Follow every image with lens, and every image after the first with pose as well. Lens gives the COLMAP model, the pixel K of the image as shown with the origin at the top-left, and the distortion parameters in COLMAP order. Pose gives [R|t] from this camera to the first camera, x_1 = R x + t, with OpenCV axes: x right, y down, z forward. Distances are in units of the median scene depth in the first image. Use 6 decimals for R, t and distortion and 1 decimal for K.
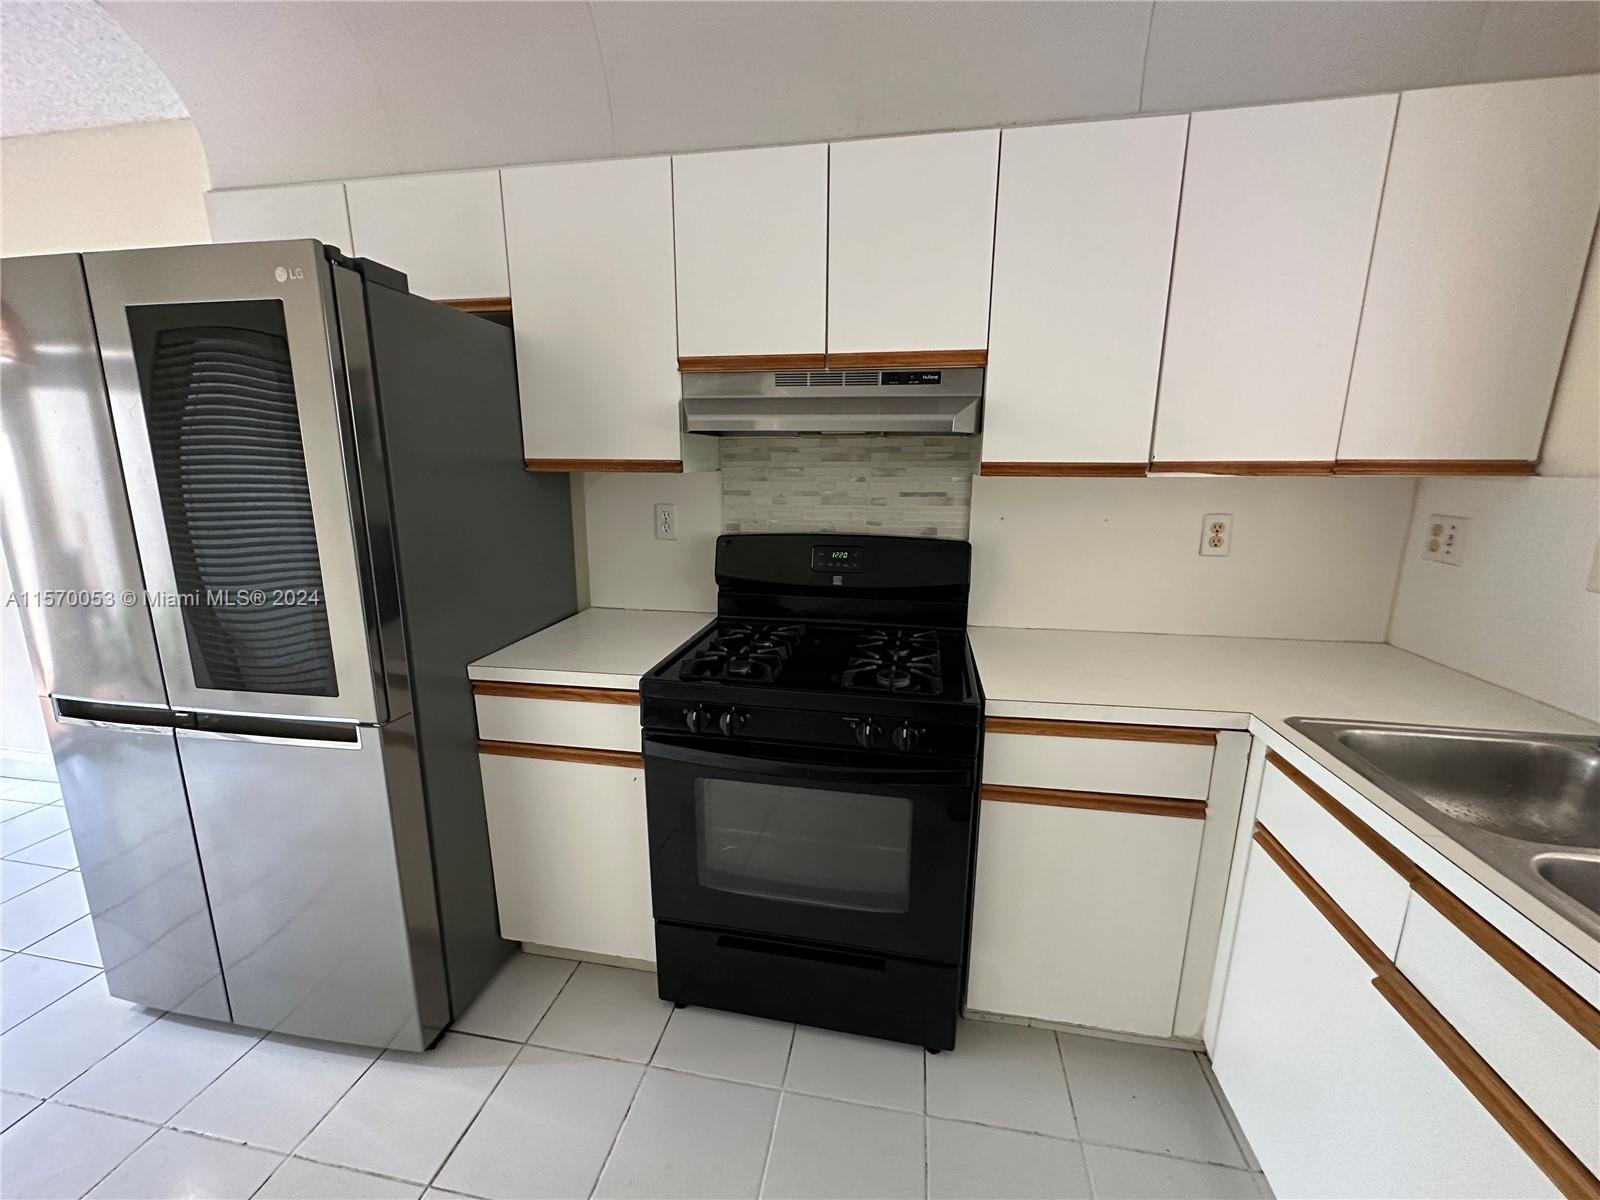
lens RADIAL K [[648.1, 0, 795.4], [0, 648.1, 602.0], [0, 0, 1]] dist [-0.000353, 0.000013]
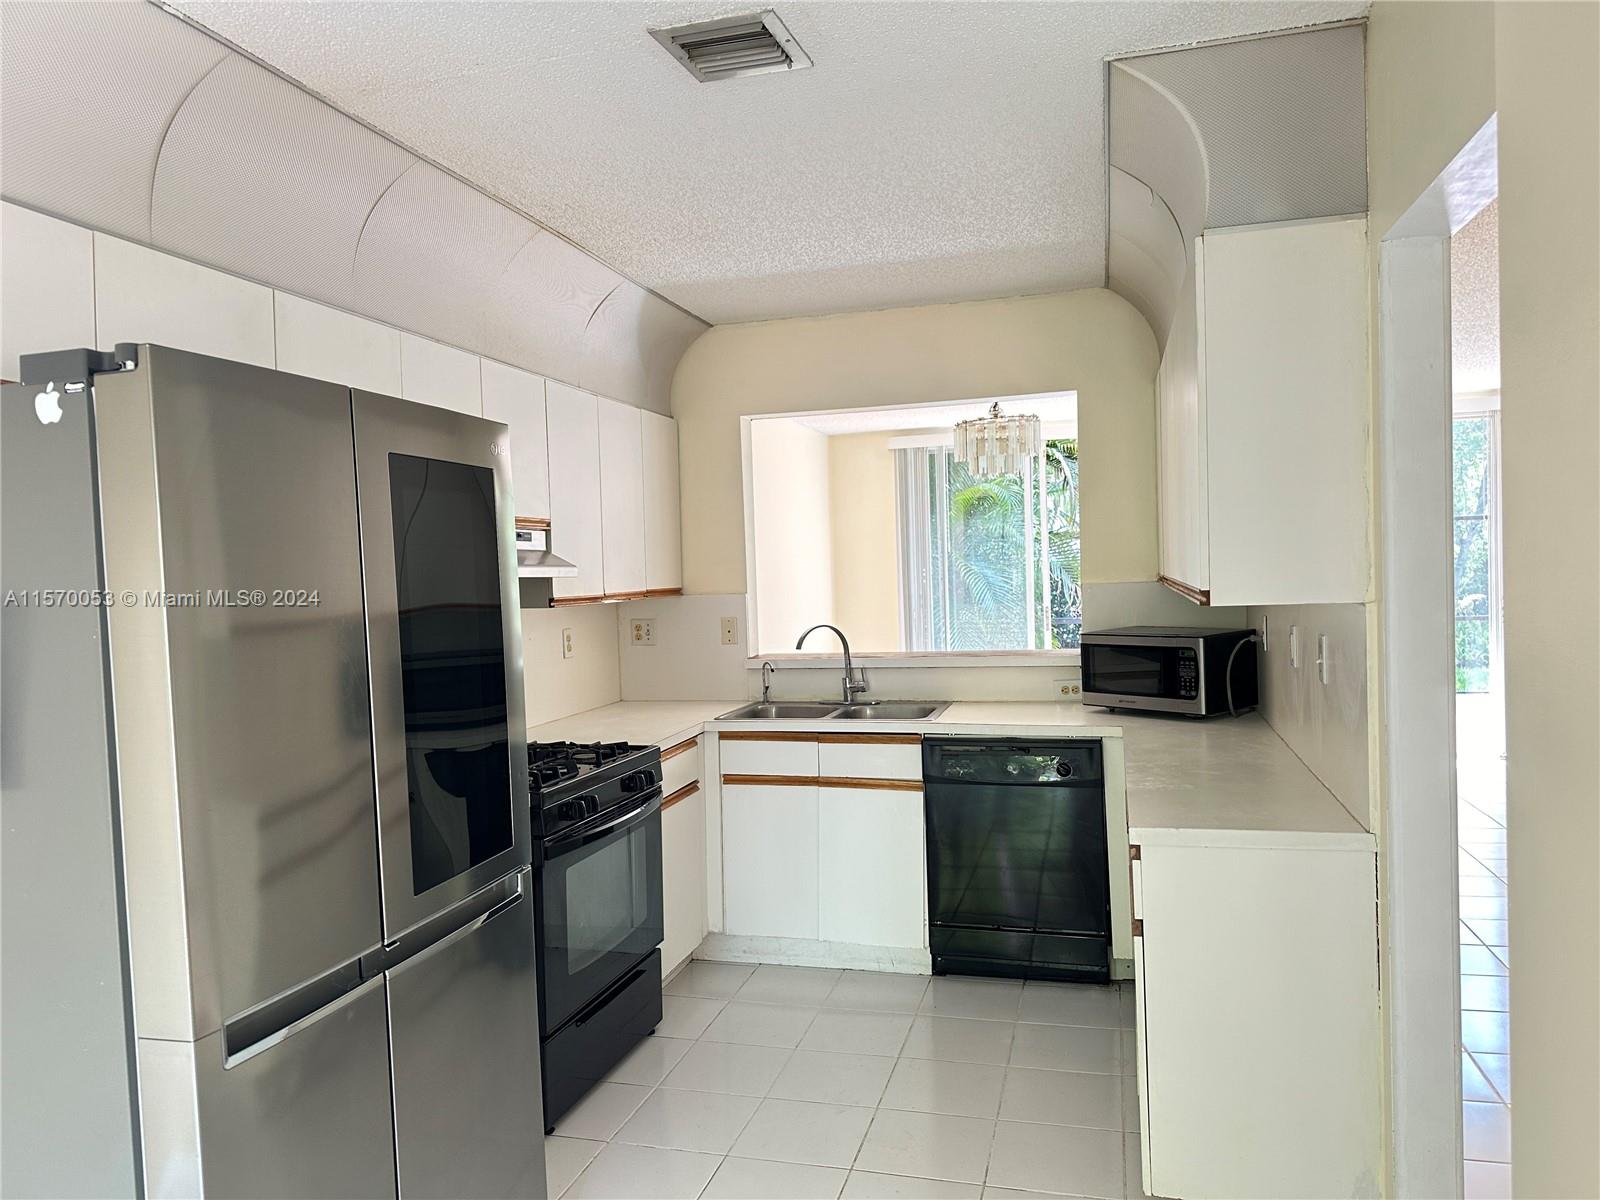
lens RADIAL K [[1096.0, 0, 800.0], [0, 1096.0, 600.0], [0, 0, 1]] dist [0.063727, -0.001022]
pose [[0.094307, -0.031950, 0.995030, -1.930048], [0.239771, 0.970793, 0.008447, -0.104795], [-0.966238, 0.237783, 0.099213, 0.266488]]
